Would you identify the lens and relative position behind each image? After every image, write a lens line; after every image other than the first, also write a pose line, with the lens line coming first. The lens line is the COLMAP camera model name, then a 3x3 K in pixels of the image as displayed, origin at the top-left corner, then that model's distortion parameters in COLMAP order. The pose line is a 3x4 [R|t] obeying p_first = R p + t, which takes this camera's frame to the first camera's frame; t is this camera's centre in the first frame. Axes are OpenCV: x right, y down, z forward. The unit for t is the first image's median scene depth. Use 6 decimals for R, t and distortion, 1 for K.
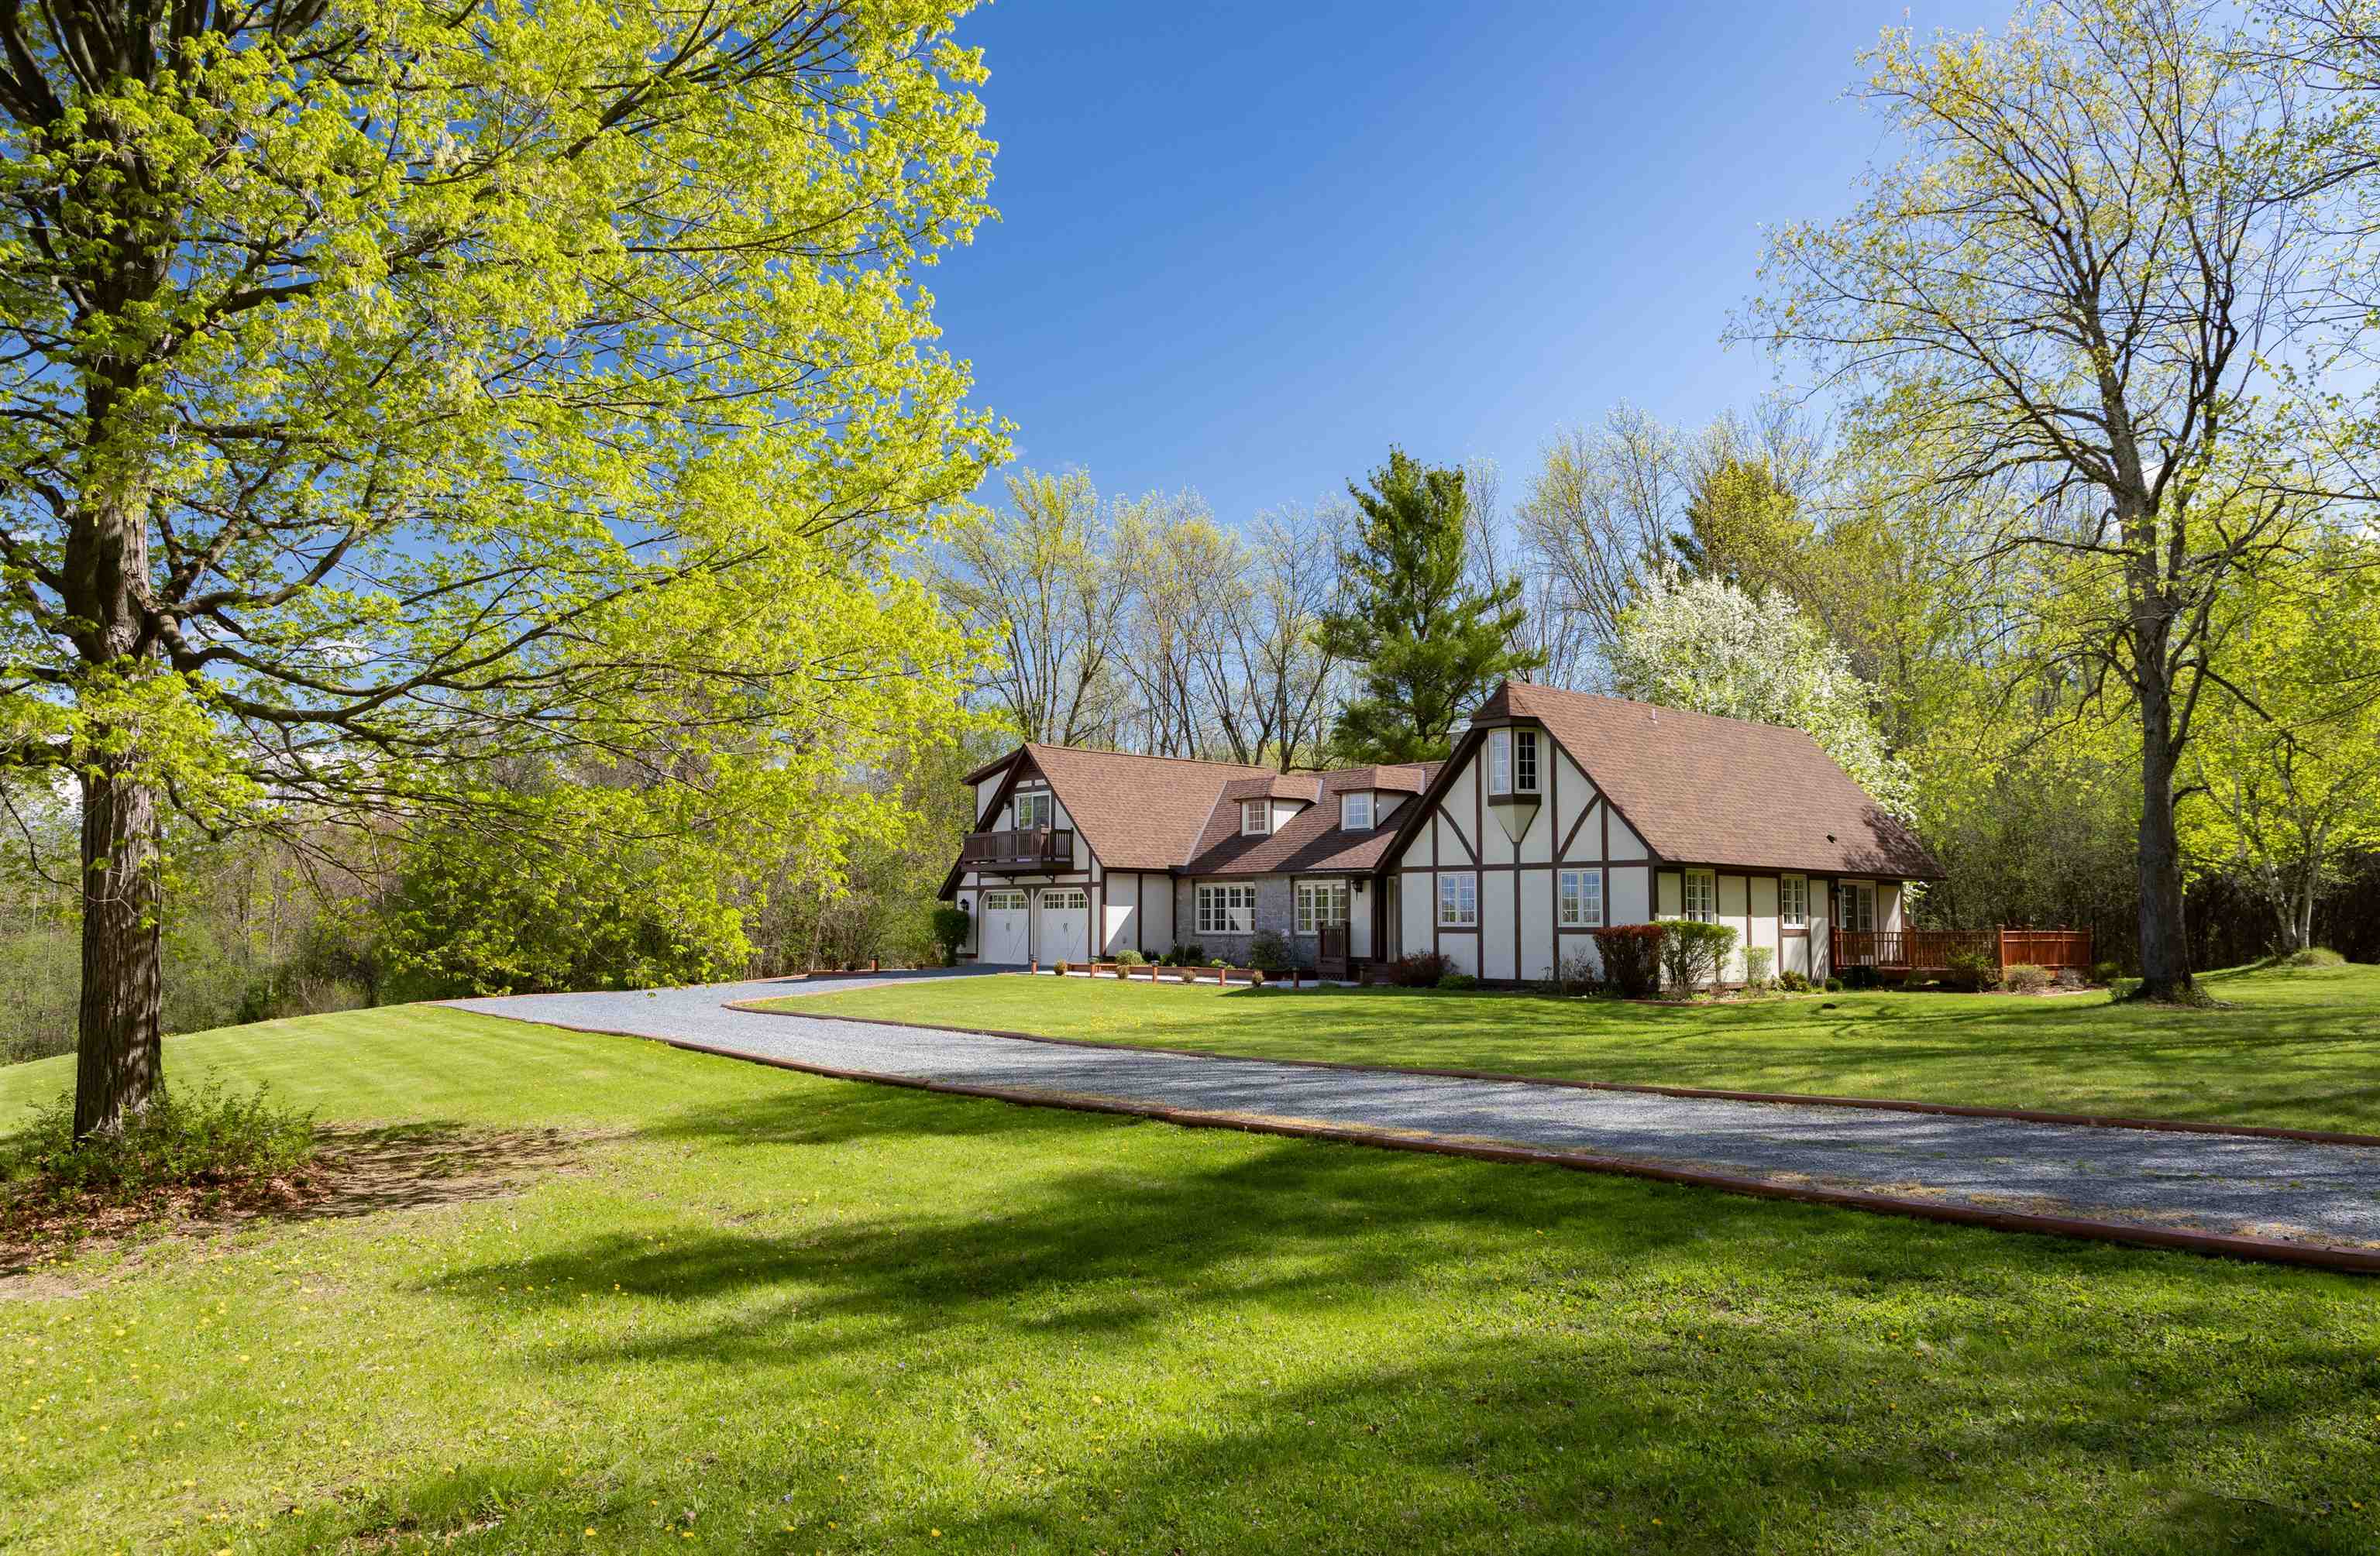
lens RADIAL K [[1642.2, 0, 1279.1], [0, 1642.2, 750.3], [0, 0, 1]] dist [-0.007008, -0.000287]
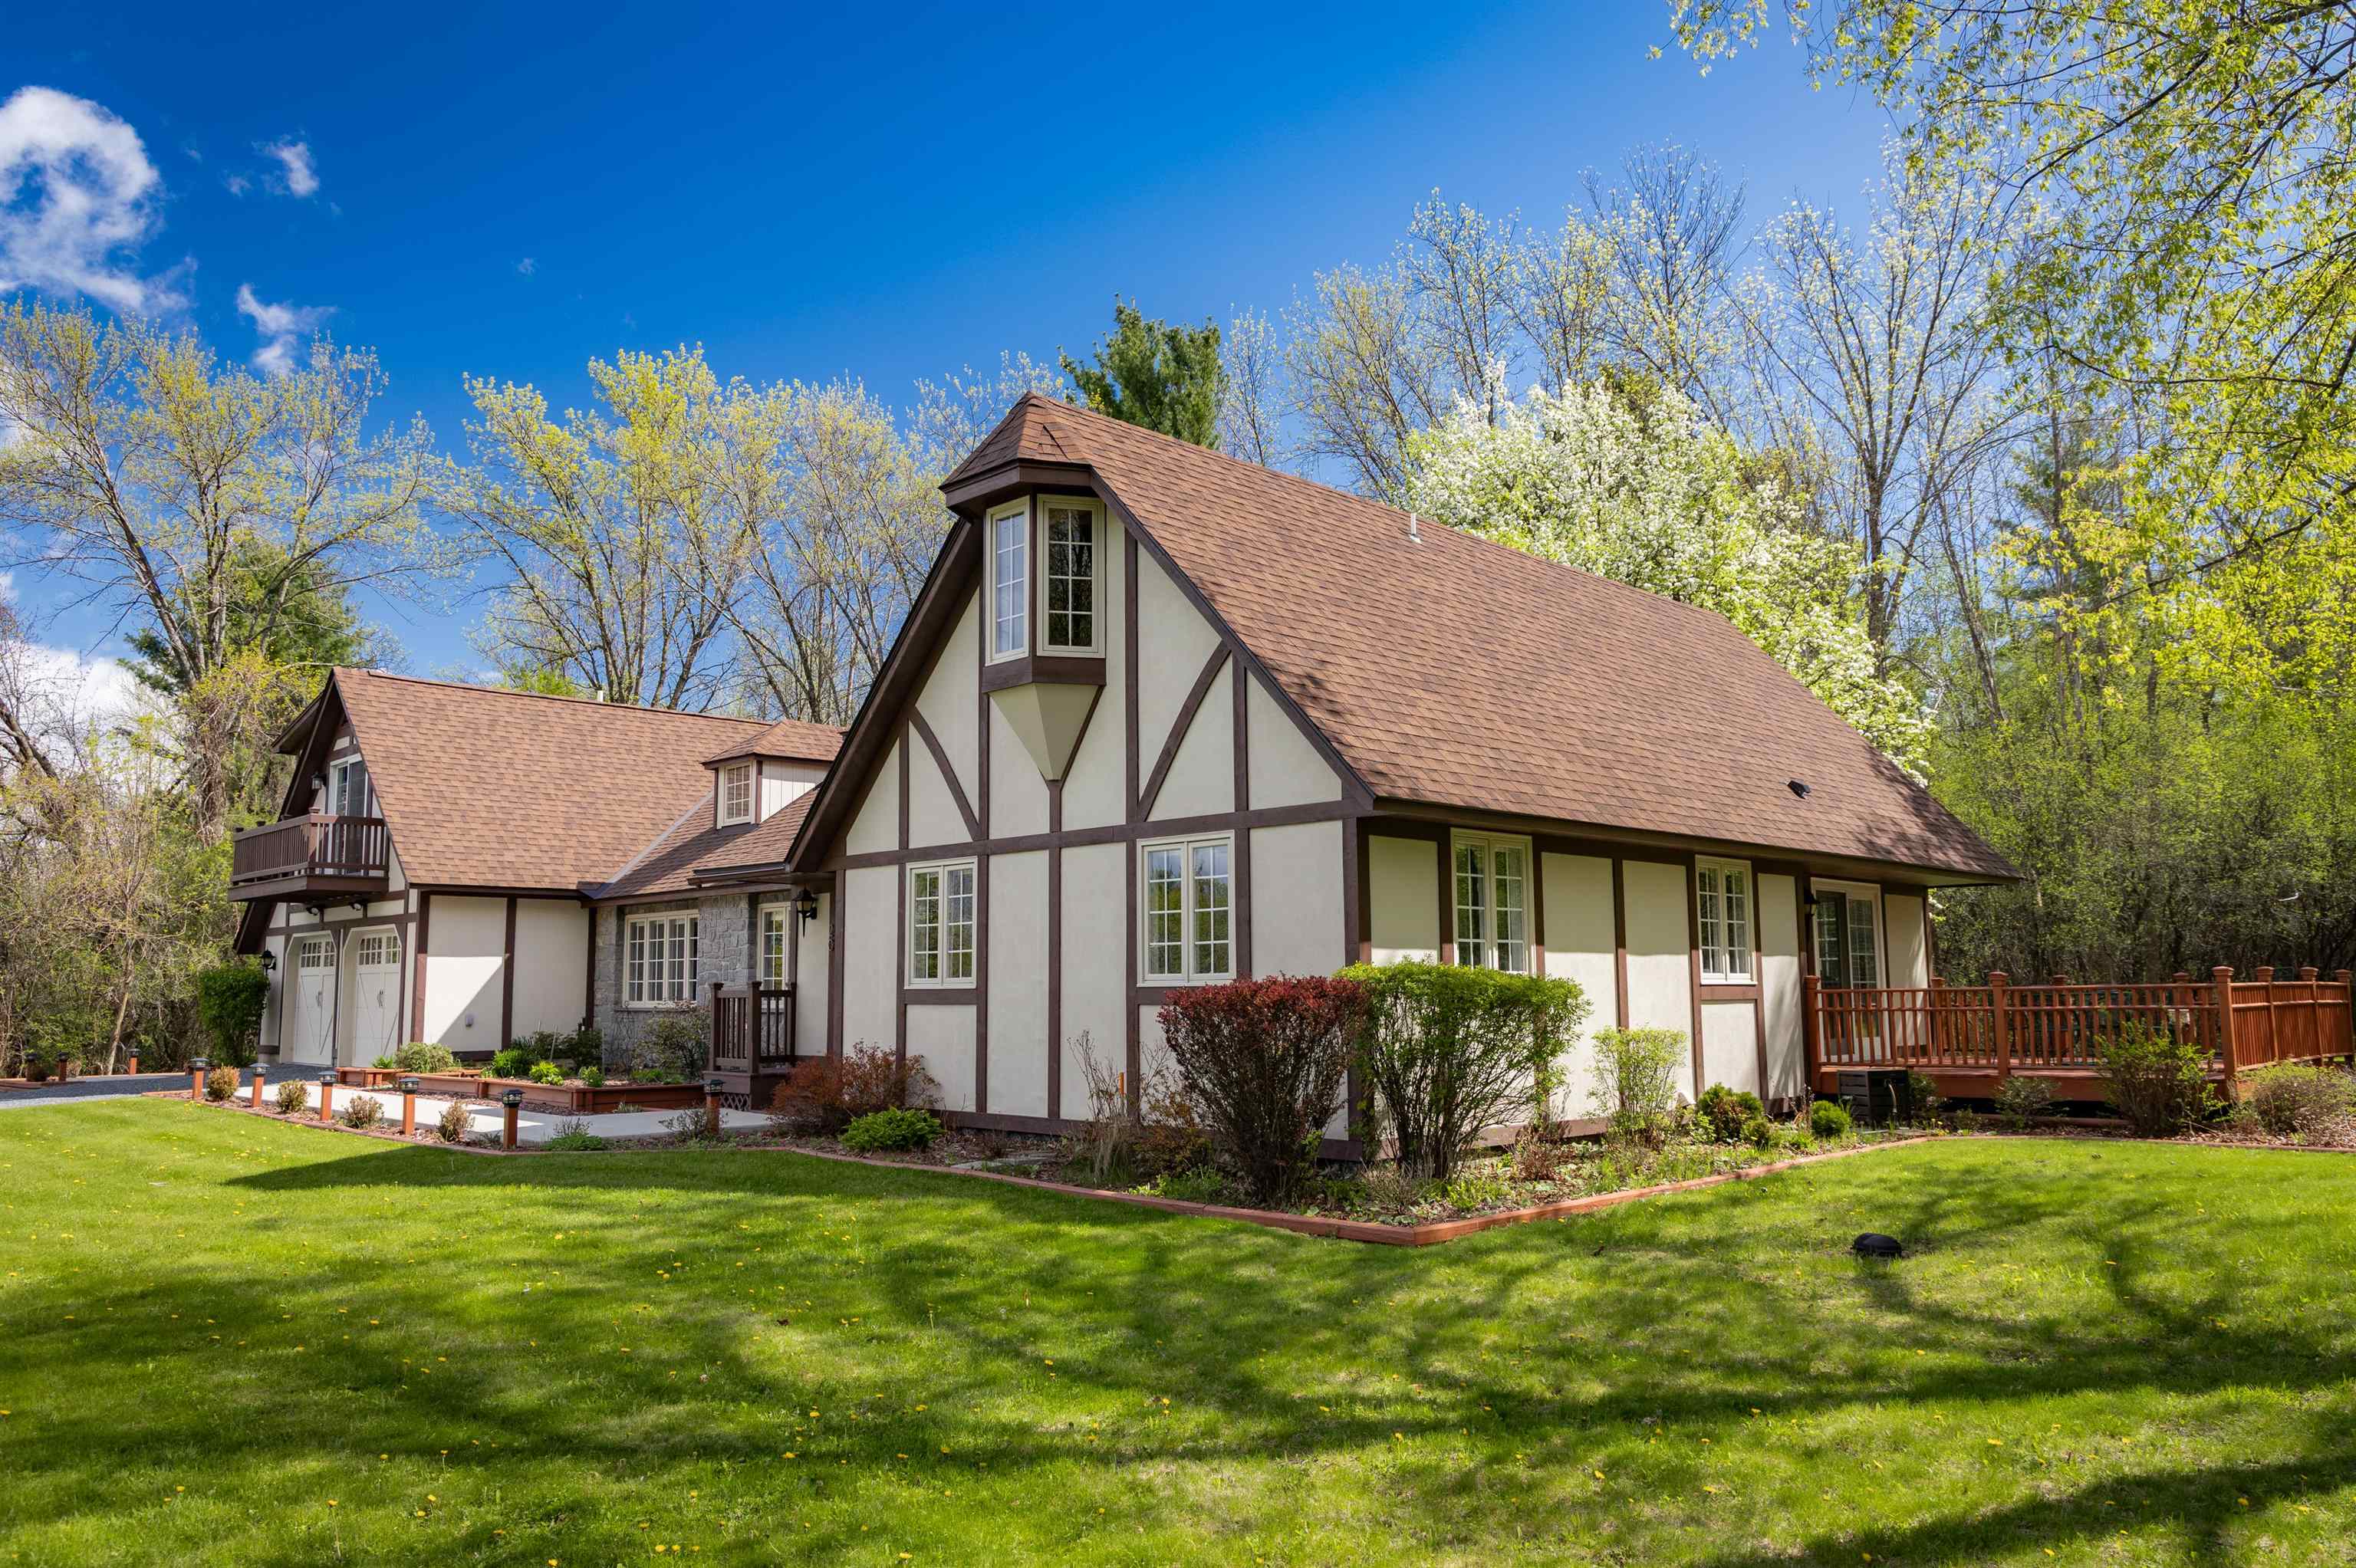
lens RADIAL K [[1726.8, 0, 1188.0], [0, 1726.8, 760.7], [0, 0, 1]] dist [-0.014661, -0.002562]
pose [[0.999710, -0.010282, 0.021786, 0.149106], [0.010832, 0.999621, -0.025307, 0.055030], [-0.021518, 0.025536, 0.999442, 0.501818]]
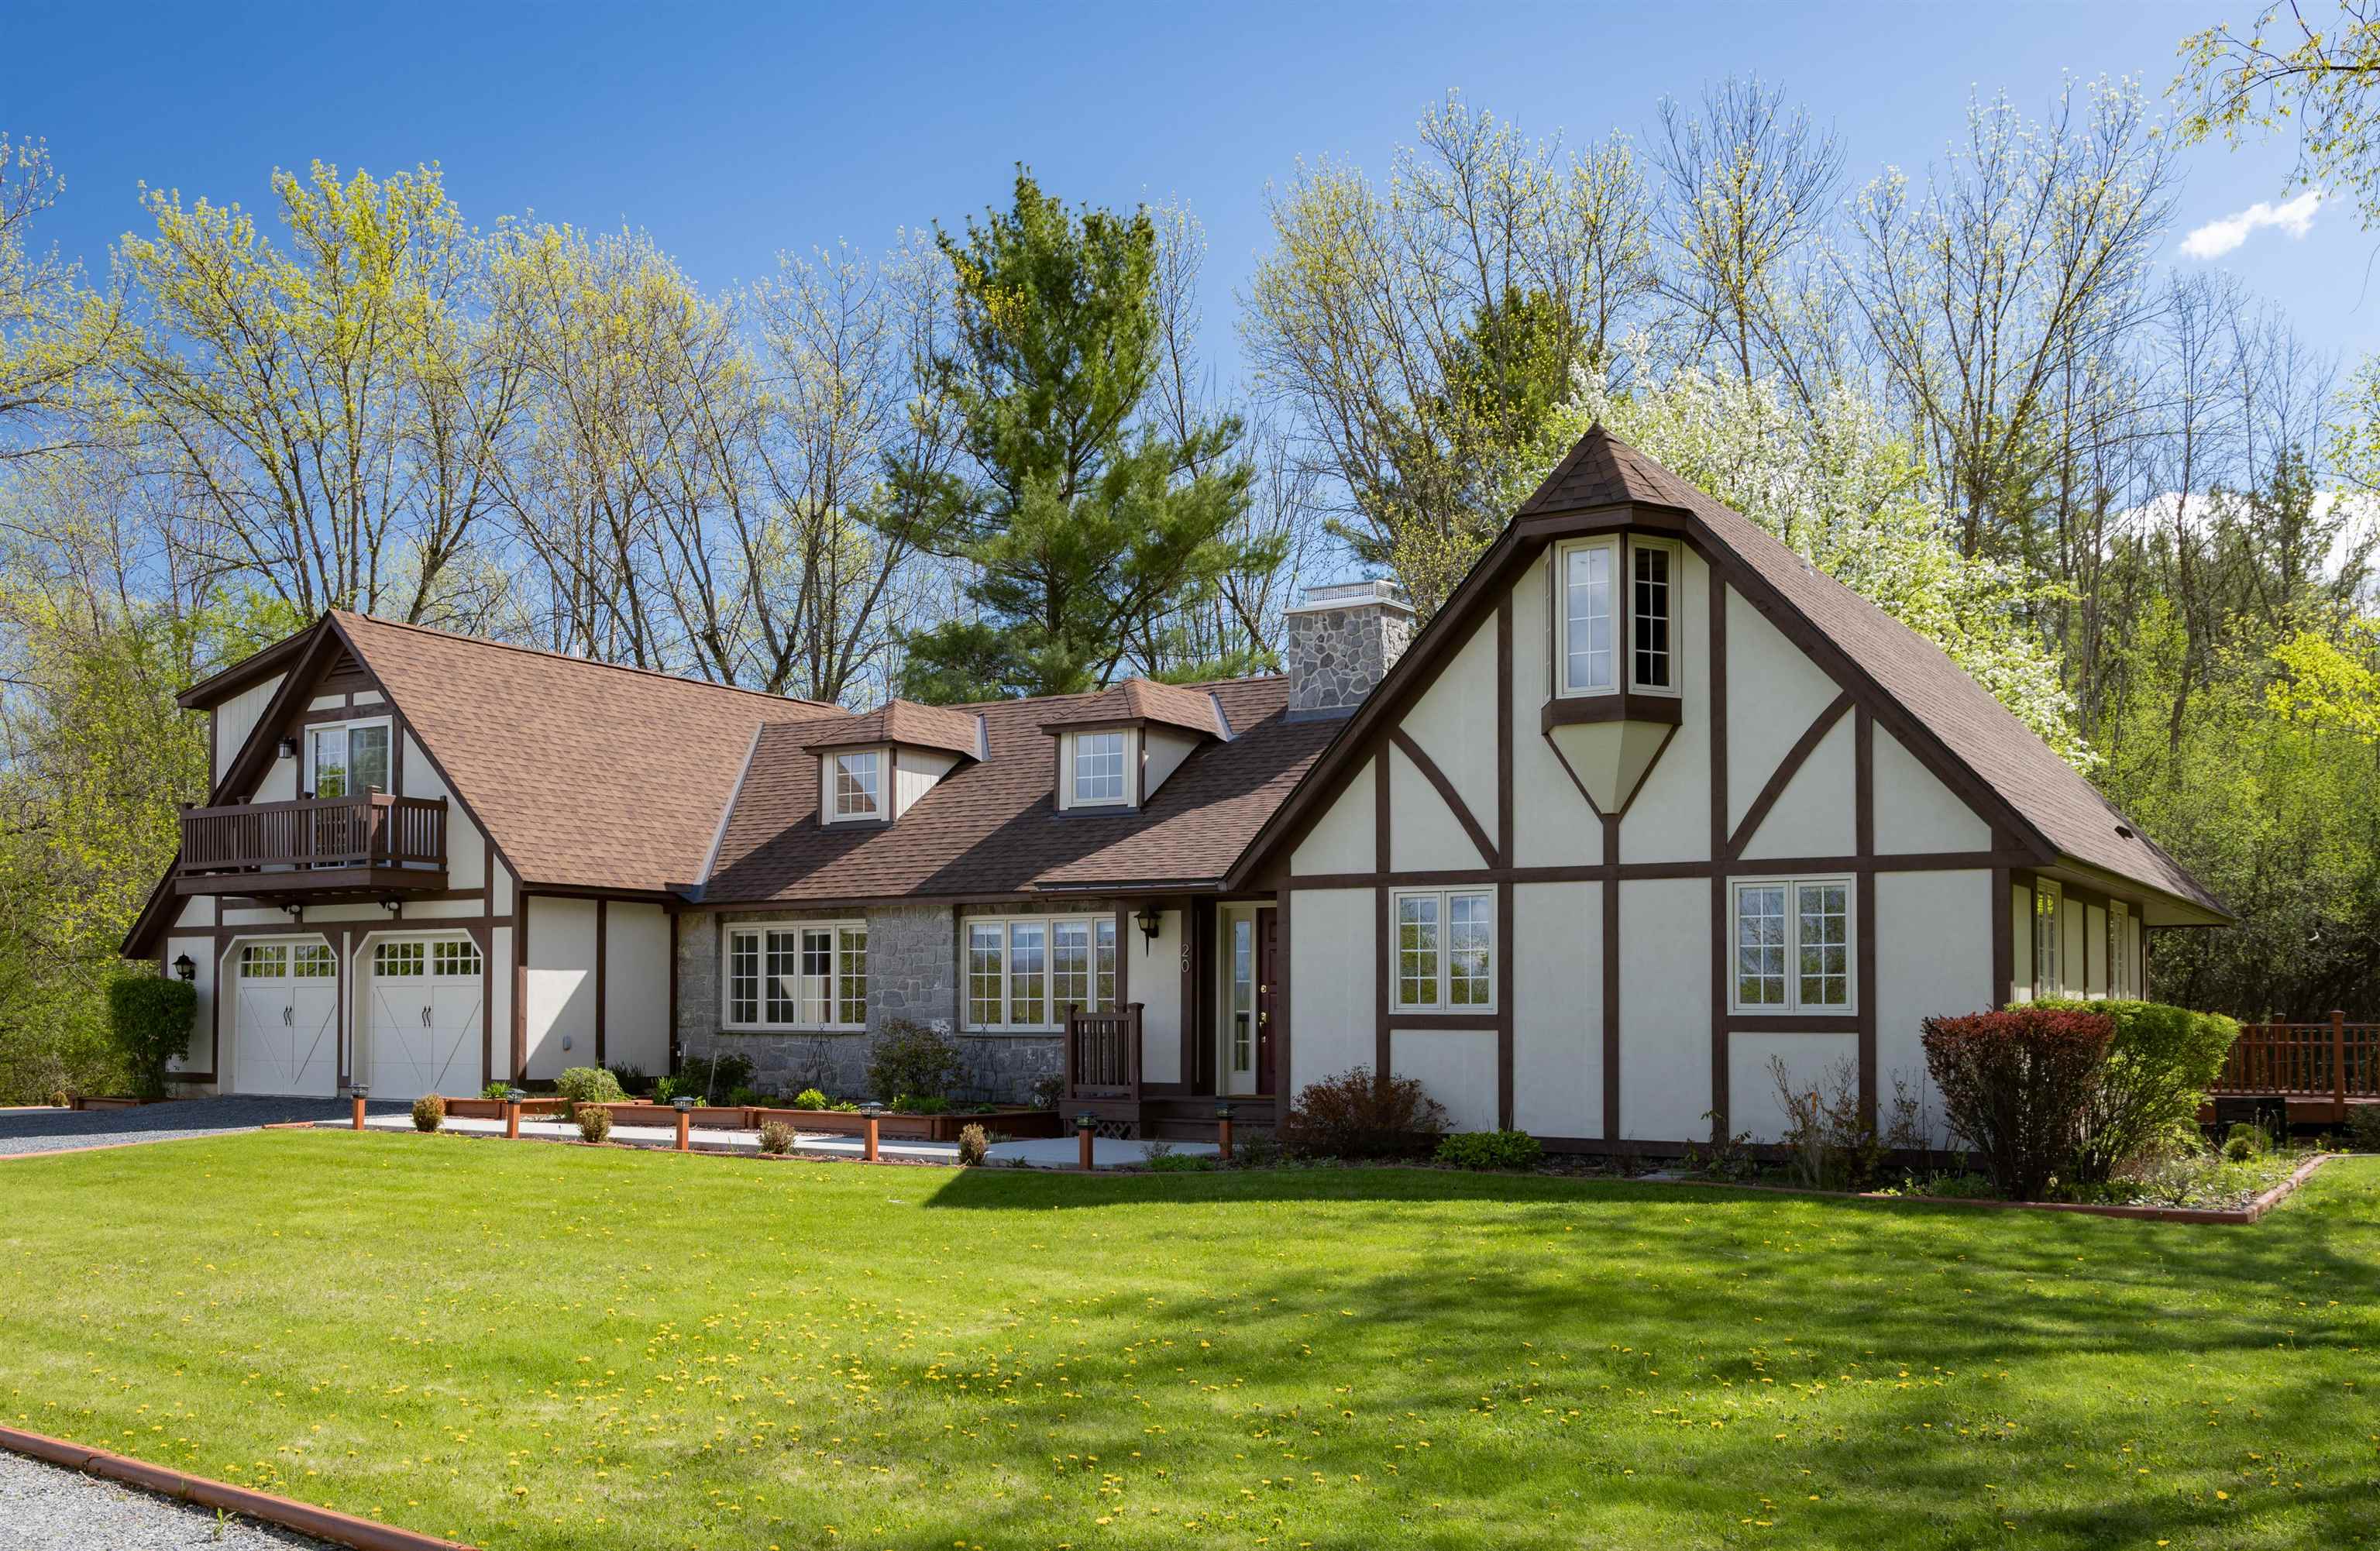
lens RADIAL K [[2197.0, 0, 1292.2], [0, 2197.0, 933.9], [0, 0, 1]] dist [-0.012772, -0.000170]
pose [[0.963173, 0.008475, 0.268749, -0.074882], [-0.027452, 0.997380, 0.066932, 0.045275], [-0.267478, -0.071845, 0.960882, 0.424199]]
